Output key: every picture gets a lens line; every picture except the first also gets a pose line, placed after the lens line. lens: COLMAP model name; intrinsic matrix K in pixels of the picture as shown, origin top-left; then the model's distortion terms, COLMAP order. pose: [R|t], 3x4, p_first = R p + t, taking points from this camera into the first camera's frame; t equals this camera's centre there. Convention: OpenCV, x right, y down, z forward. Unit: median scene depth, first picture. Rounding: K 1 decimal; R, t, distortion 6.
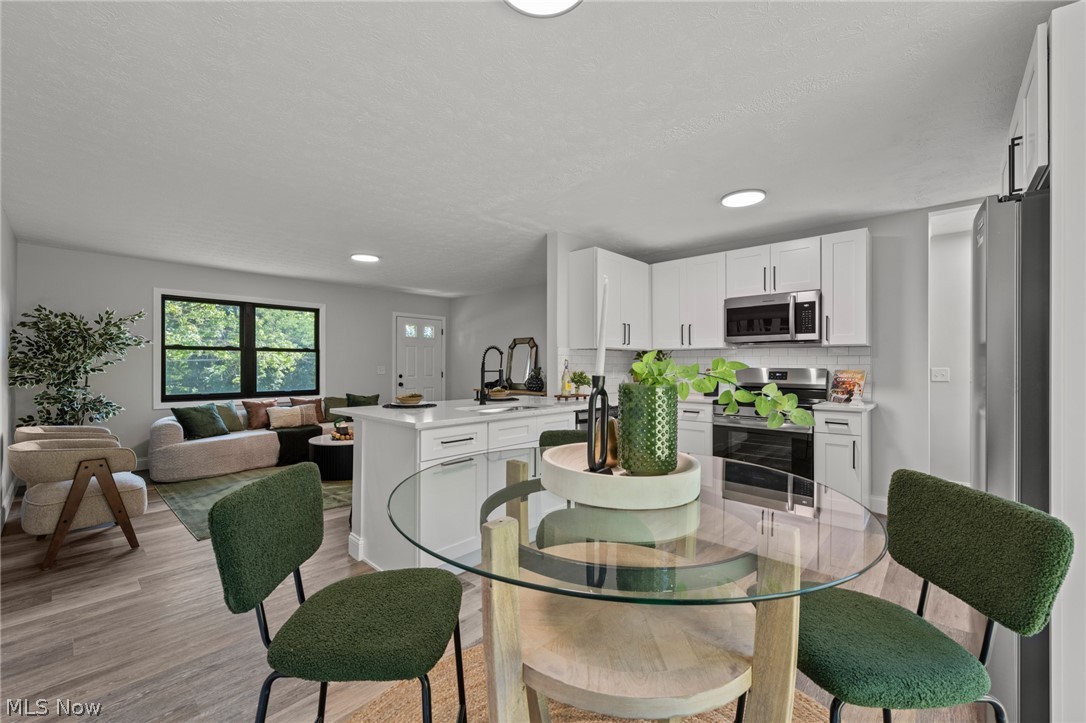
lens RADIAL K [[440.8, 0, 542.5], [0, 440.8, 366.0], [0, 0, 1]] dist [-0.002541, 0.000229]
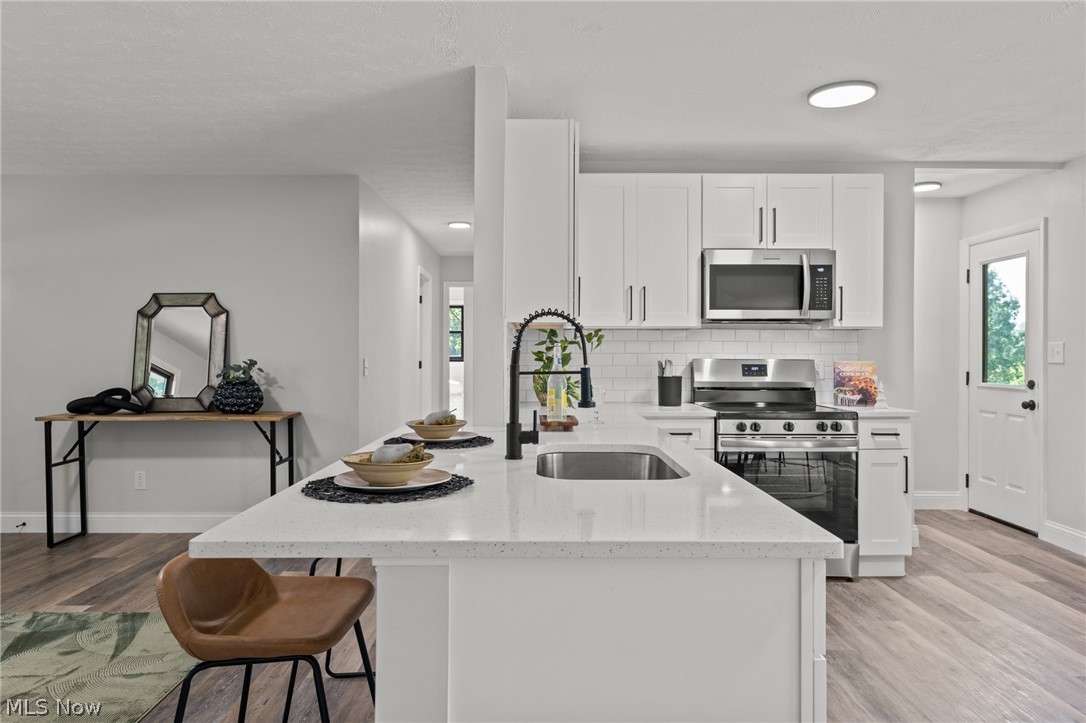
lens RADIAL K [[712.6, 0, 540.9], [0, 712.6, 351.7], [0, 0, 1]] dist [0.008416, -0.003123]
pose [[0.731909, 0.000273, 0.681403, -0.444224], [0.002588, 0.999992, -0.003181, -0.003999], [-0.681398, 0.004092, 0.731902, 0.414419]]
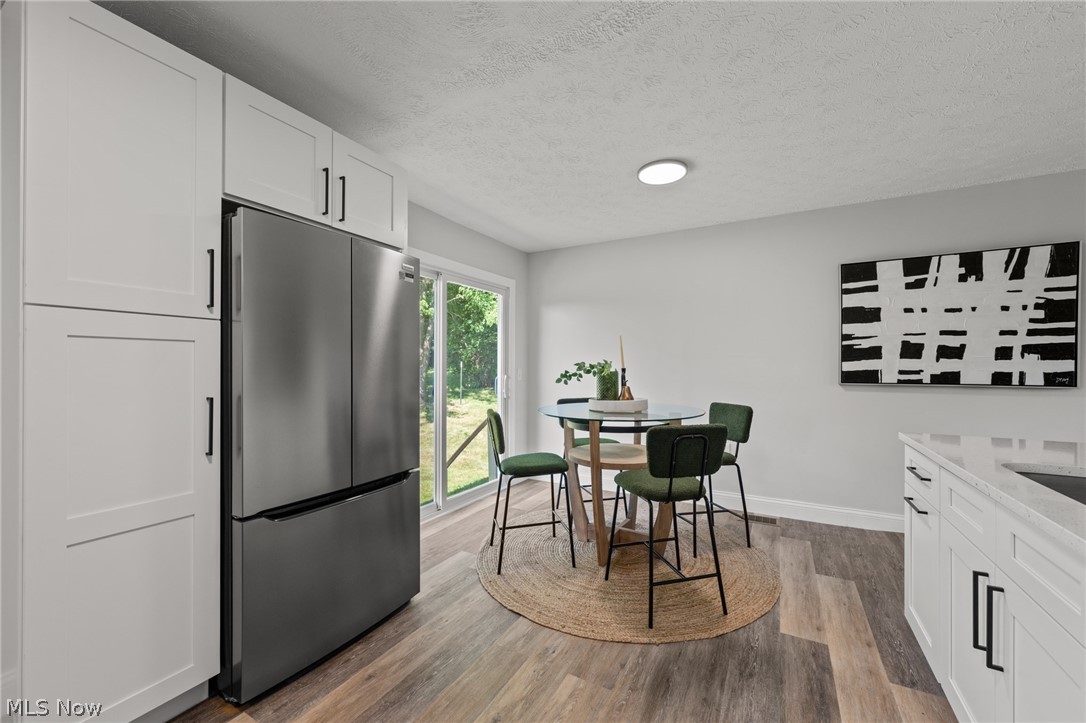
lens RADIAL K [[420.4, 0, 544.9], [0, 420.4, 366.0], [0, 0, 1]] dist [-0.002002, 0.000552]
pose [[-0.973560, -0.001586, -0.228428, 0.311656], [-0.002790, 0.999984, 0.004949, -0.000602], [0.228416, 0.005455, -0.973548, 0.892137]]
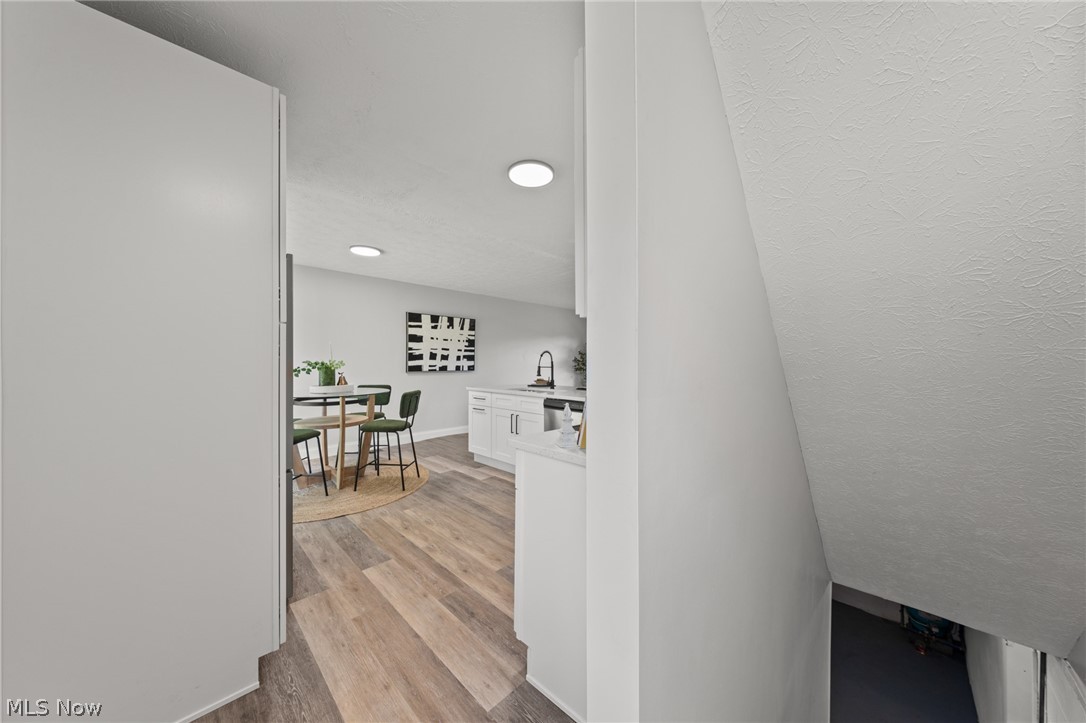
lens RADIAL K [[369.2, 0, 542.2], [0, 369.2, 365.0], [0, 0, 1]] dist [0.009201, -0.000373]
pose [[-0.043499, 0.003731, -0.999046, 0.925924], [-0.006340, 0.999972, 0.004011, -0.000440], [0.999033, 0.006509, -0.043474, 0.815930]]
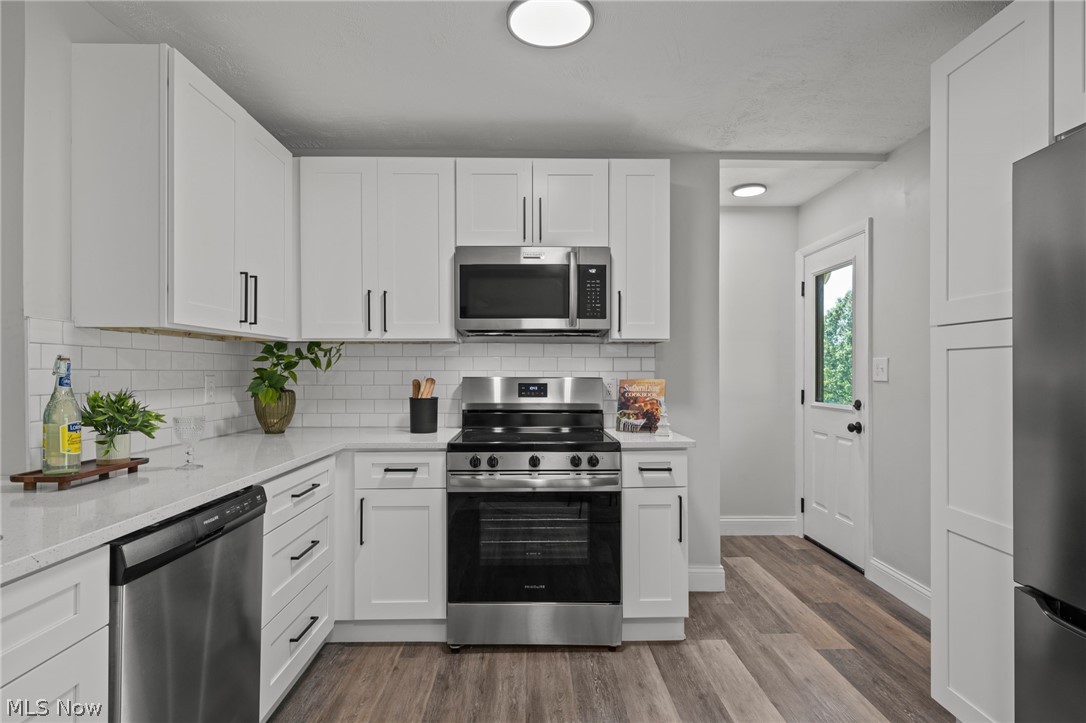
lens RADIAL K [[572.1, 0, 542.0], [0, 572.1, 369.7], [0, 0, 1]] dist [0.002501, -0.000768]
pose [[0.725330, 0.000128, 0.688401, 0.018976], [0.003668, 0.999985, -0.004051, -0.002187], [-0.688391, 0.005463, 0.725319, 0.431705]]
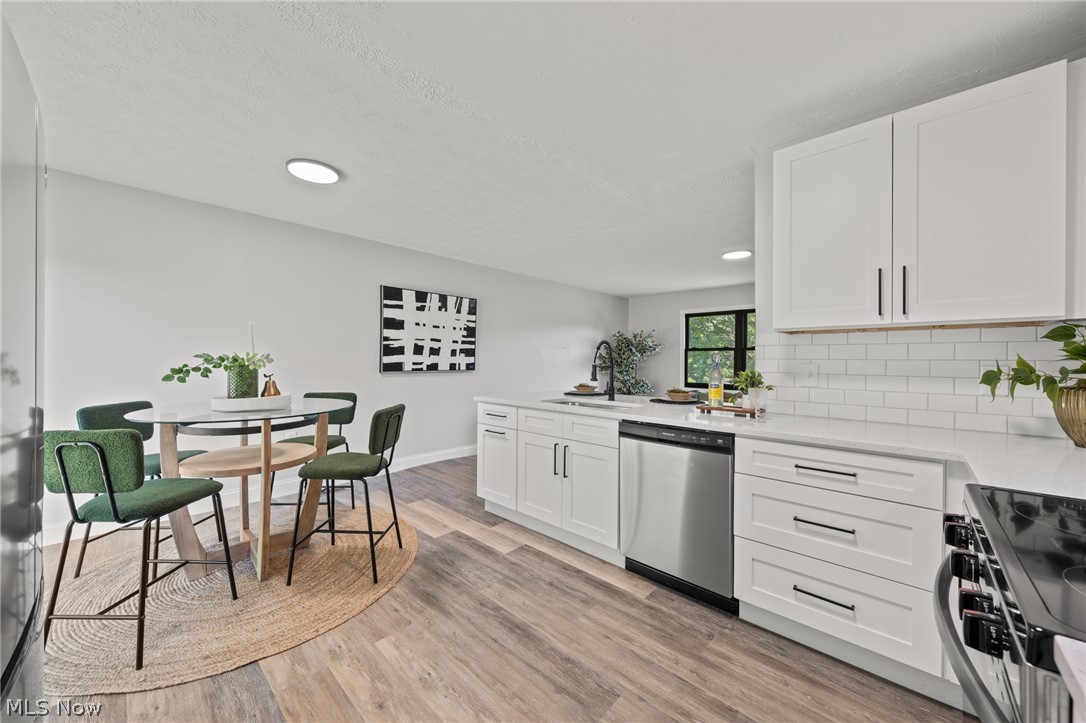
lens RADIAL K [[401.8, 0, 539.9], [0, 401.8, 361.6], [0, 0, 1]] dist [-0.002797, 0.000331]
pose [[-0.014596, 0.001148, -0.999893, 0.611214], [-0.011724, 0.999930, 0.001319, 0.001317], [0.999825, 0.011742, -0.014582, 0.681210]]
